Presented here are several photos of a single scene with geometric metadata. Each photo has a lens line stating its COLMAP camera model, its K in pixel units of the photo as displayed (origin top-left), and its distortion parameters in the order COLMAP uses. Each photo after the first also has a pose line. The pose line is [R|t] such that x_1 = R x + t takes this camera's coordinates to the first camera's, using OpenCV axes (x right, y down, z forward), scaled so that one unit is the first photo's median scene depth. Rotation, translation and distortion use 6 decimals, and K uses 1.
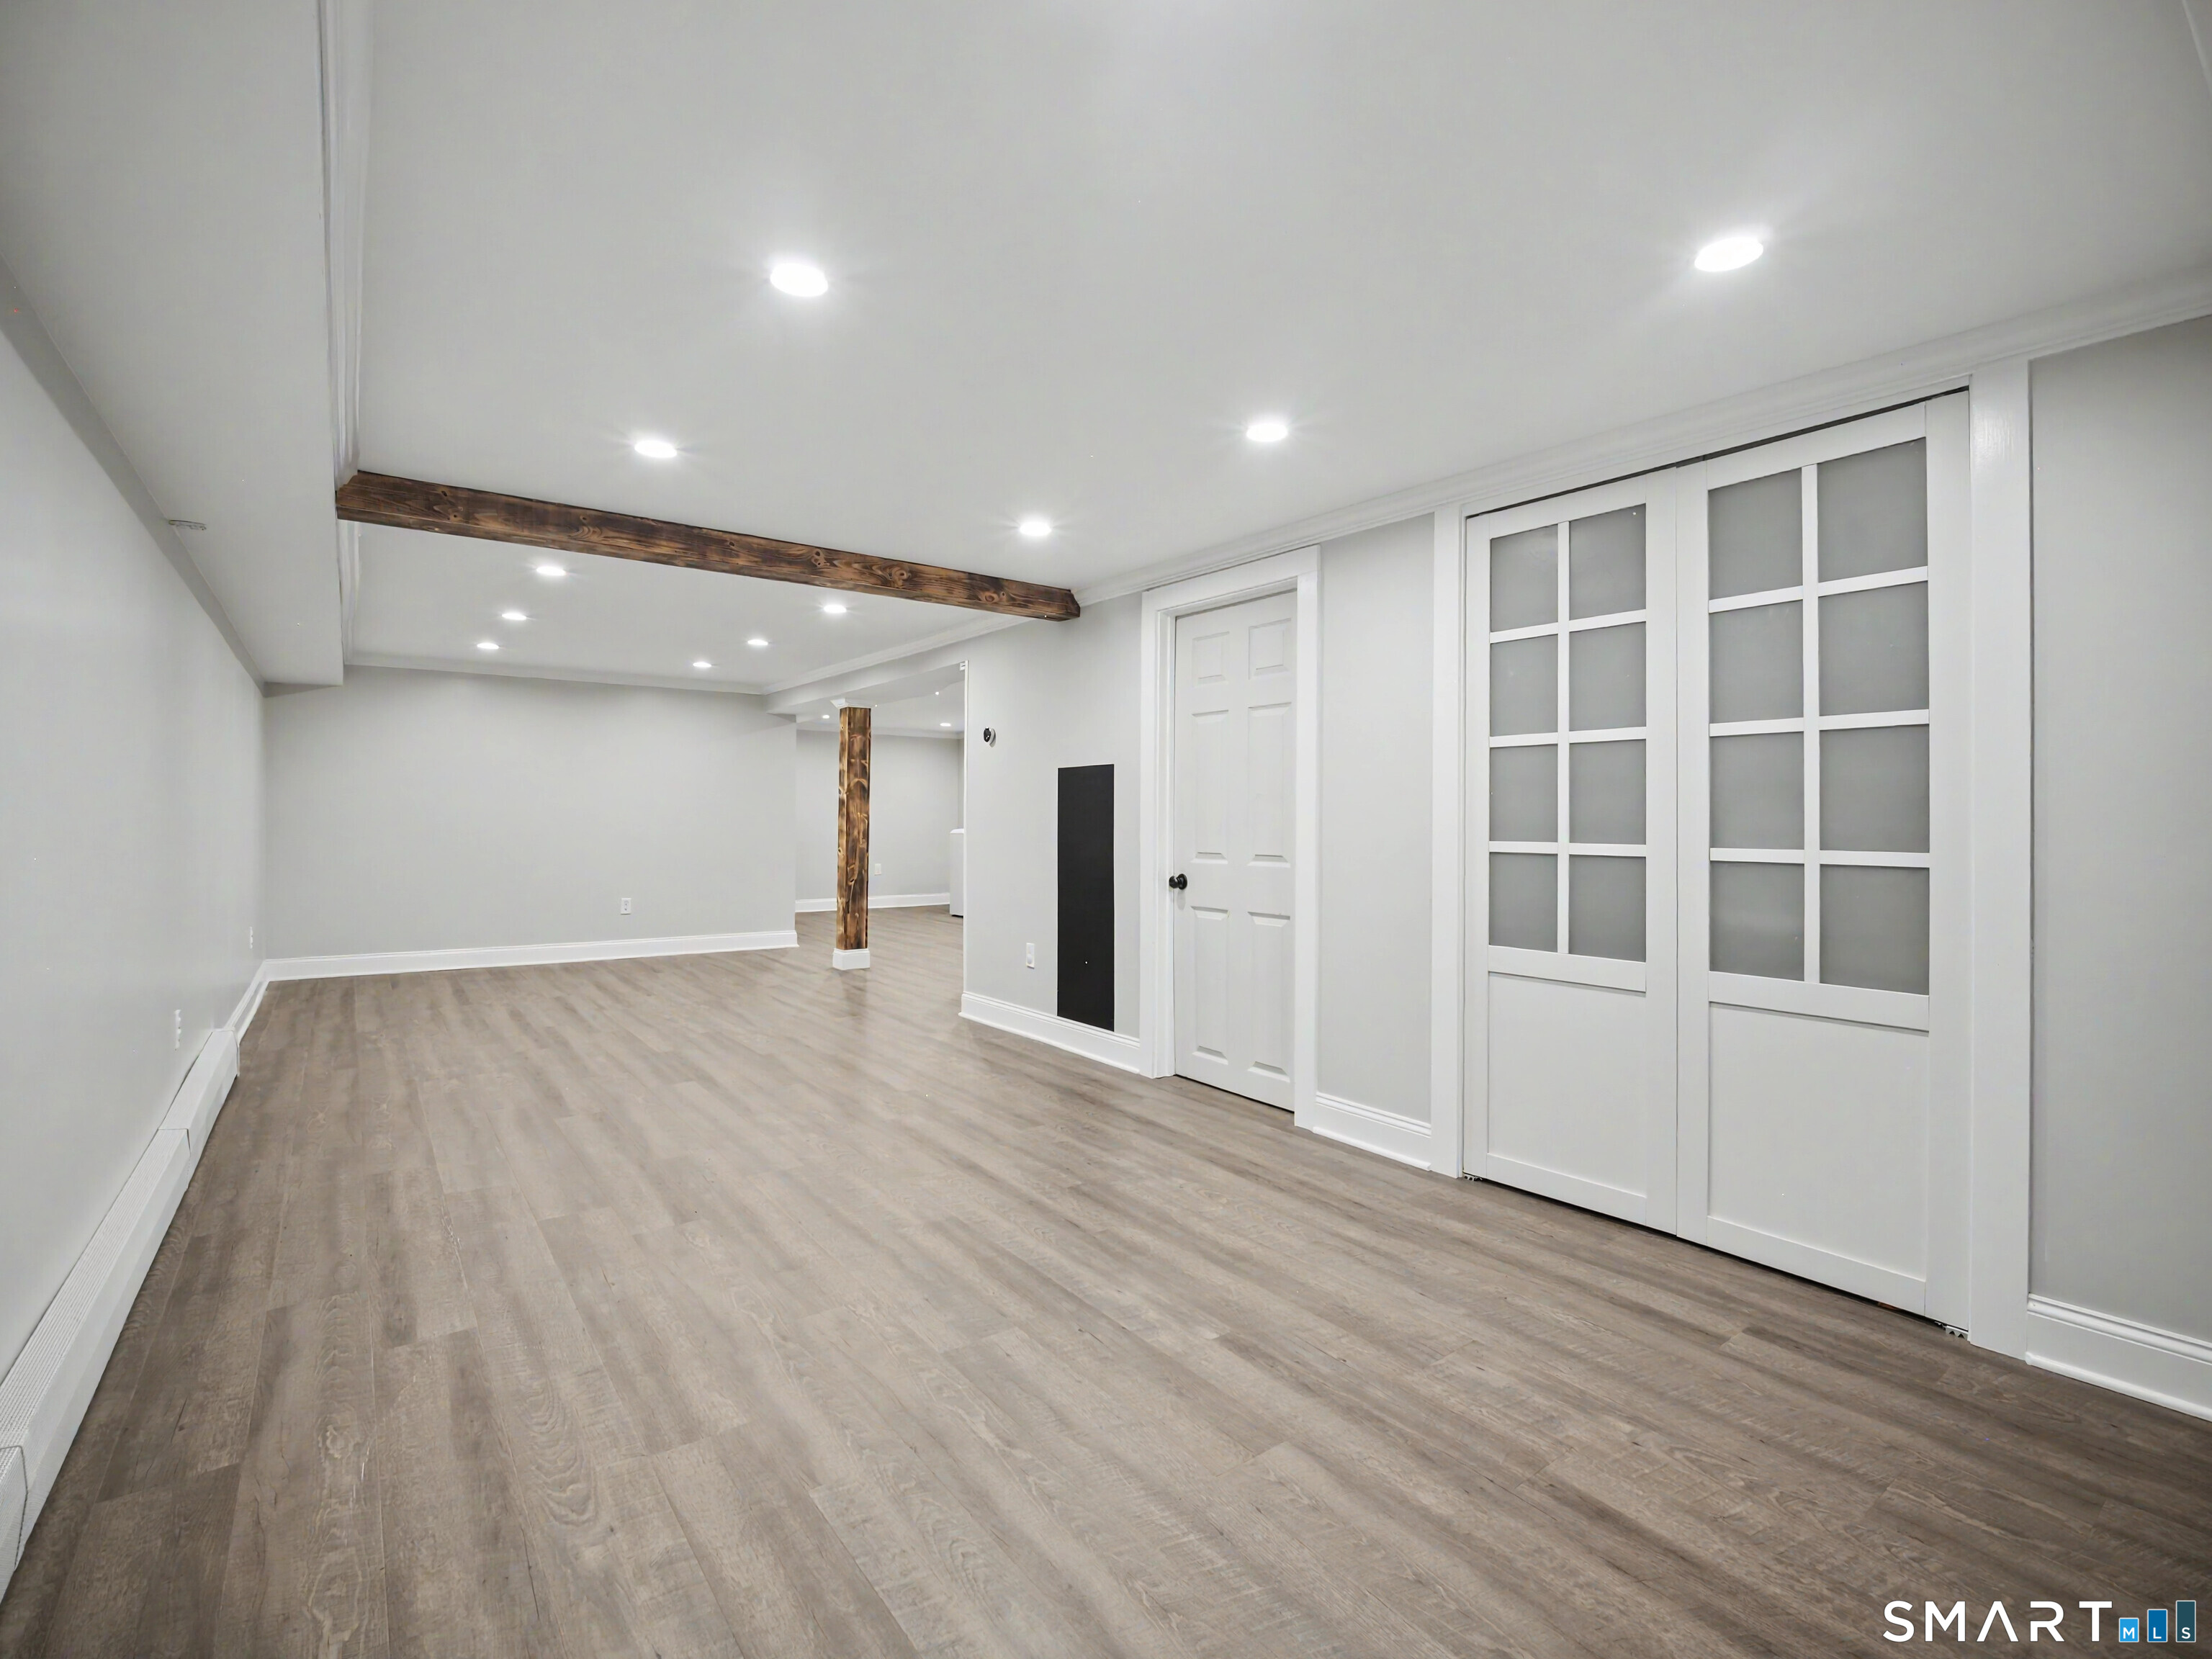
lens RADIAL K [[1026.4, 0, 1110.0], [0, 1026.4, 820.9], [0, 0, 1]] dist [-0.001394, -0.000147]
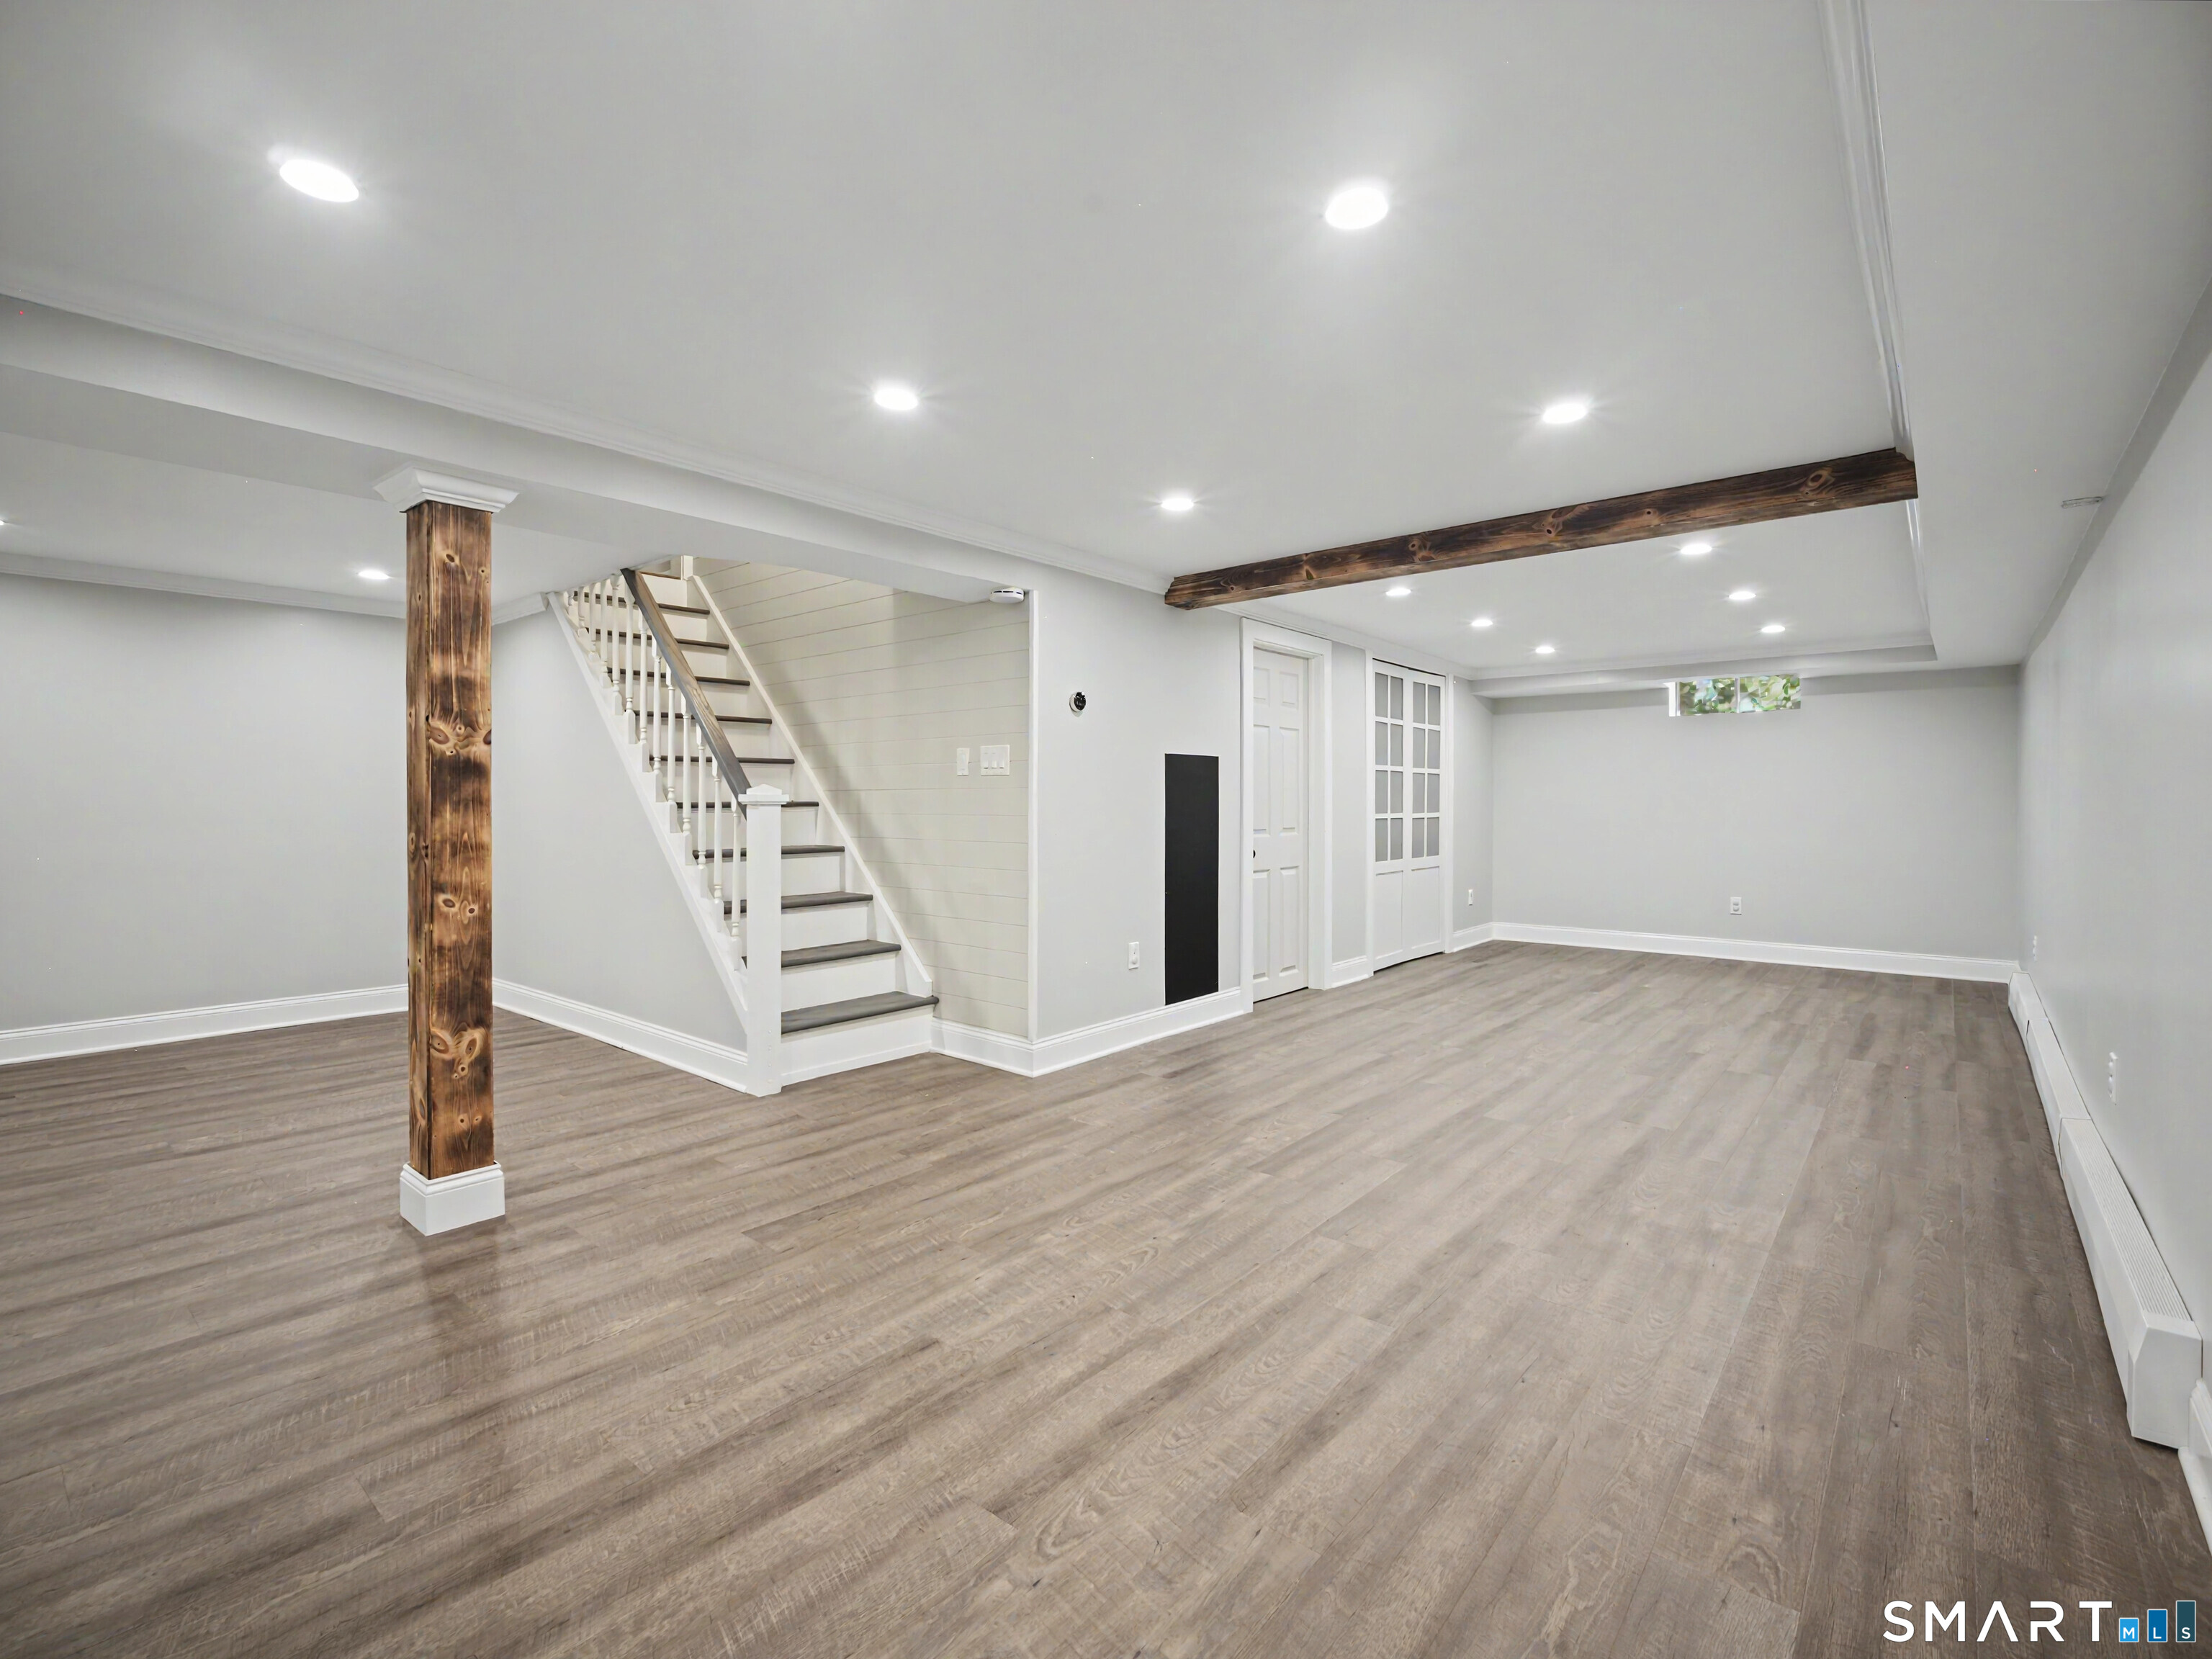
lens RADIAL K [[1026.4, 0, 1109.0], [0, 1026.4, 822.0], [0, 0, 1]] dist [-0.001394, -0.000147]
pose [[-0.245884, -0.024805, 0.968982, -1.170821], [-0.001302, 0.999680, 0.025260, -0.012347], [-0.969298, 0.004949, -0.245837, 1.539329]]
